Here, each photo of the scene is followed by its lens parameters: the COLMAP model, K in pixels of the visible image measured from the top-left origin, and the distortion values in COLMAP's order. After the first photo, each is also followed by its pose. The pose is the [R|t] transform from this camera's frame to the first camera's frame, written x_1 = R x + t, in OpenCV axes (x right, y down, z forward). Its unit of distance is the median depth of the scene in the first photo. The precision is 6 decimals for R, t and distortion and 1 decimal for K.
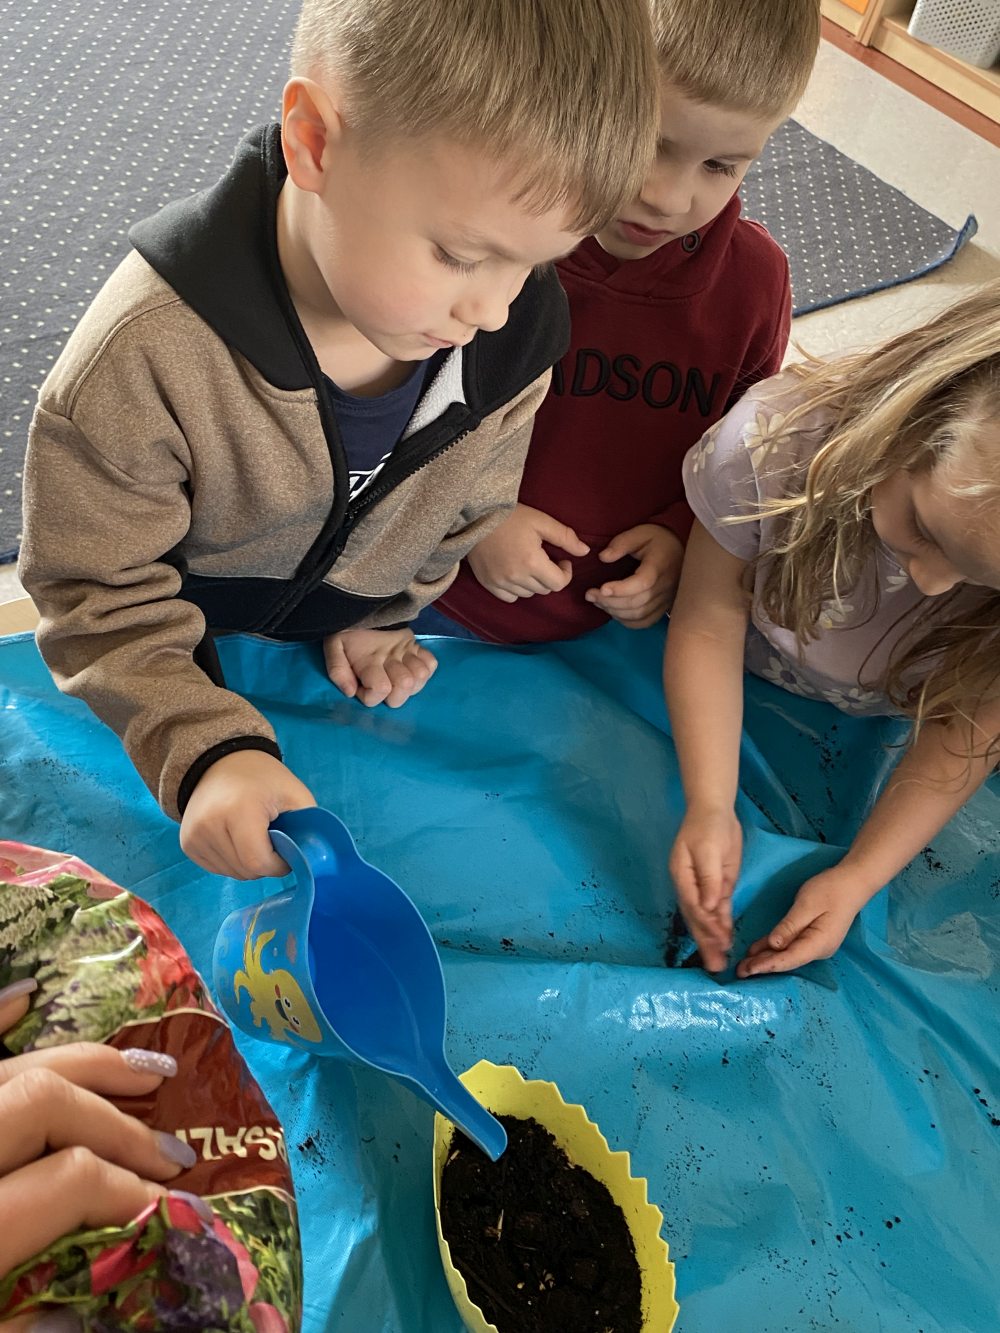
lens RADIAL K [[1402.4, 0, 497.6], [0, 1402.4, 668.1], [0, 0, 1]] dist [-0.019724, 0.011533]
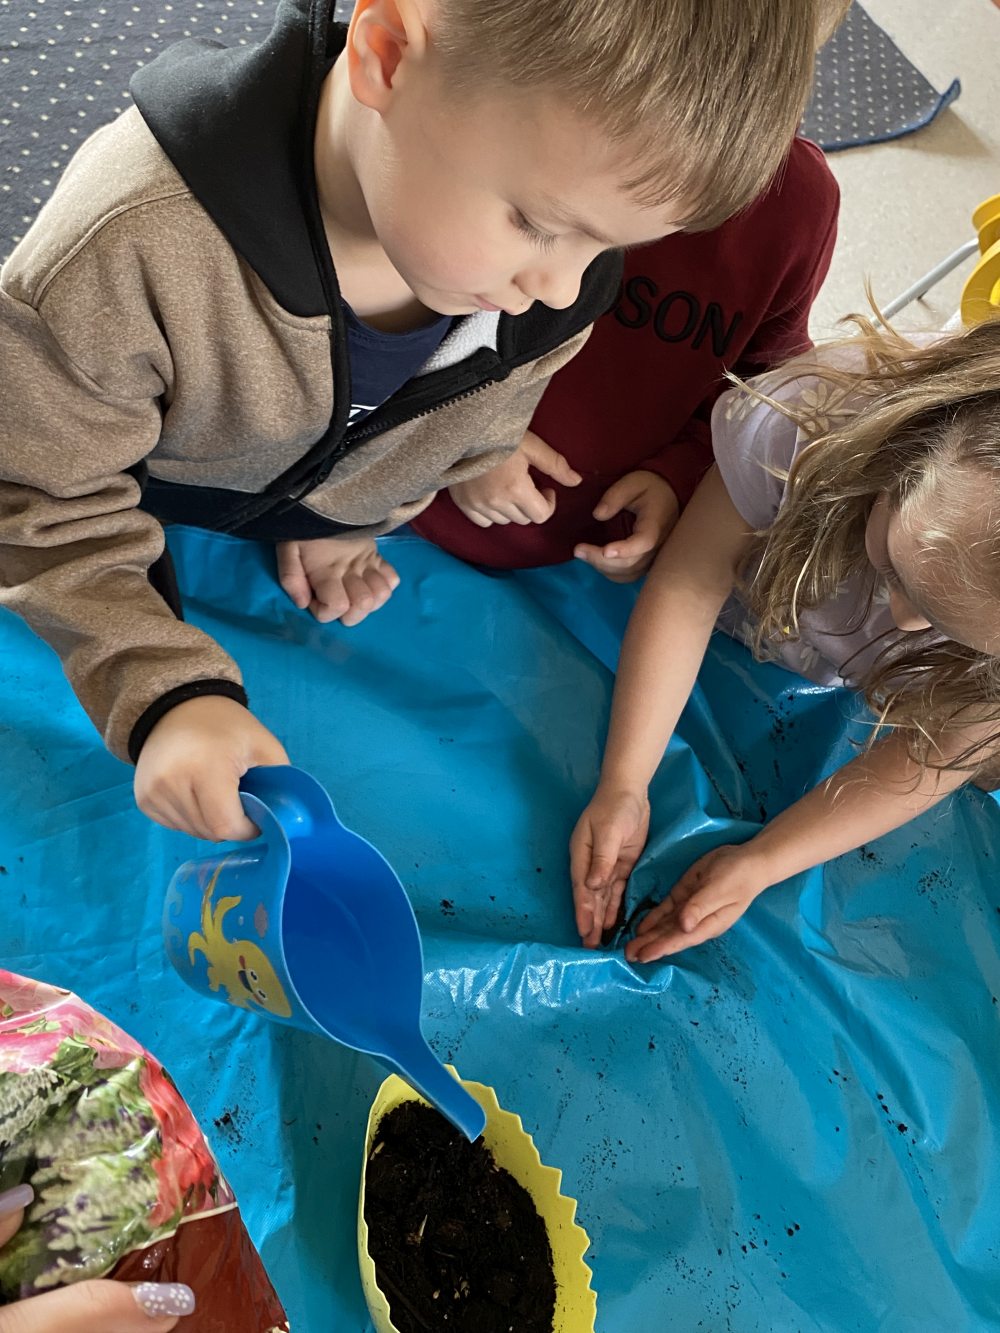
lens RADIAL K [[1386.1, 0, 503.8], [0, 1386.1, 664.6], [0, 0, 1]] dist [0.026725, -0.031816]
pose [[0.984518, 0.124262, 0.123623, -0.114685], [-0.143588, 0.976251, 0.162224, -0.158647], [-0.100529, -0.177463, 0.978979, 0.117595]]
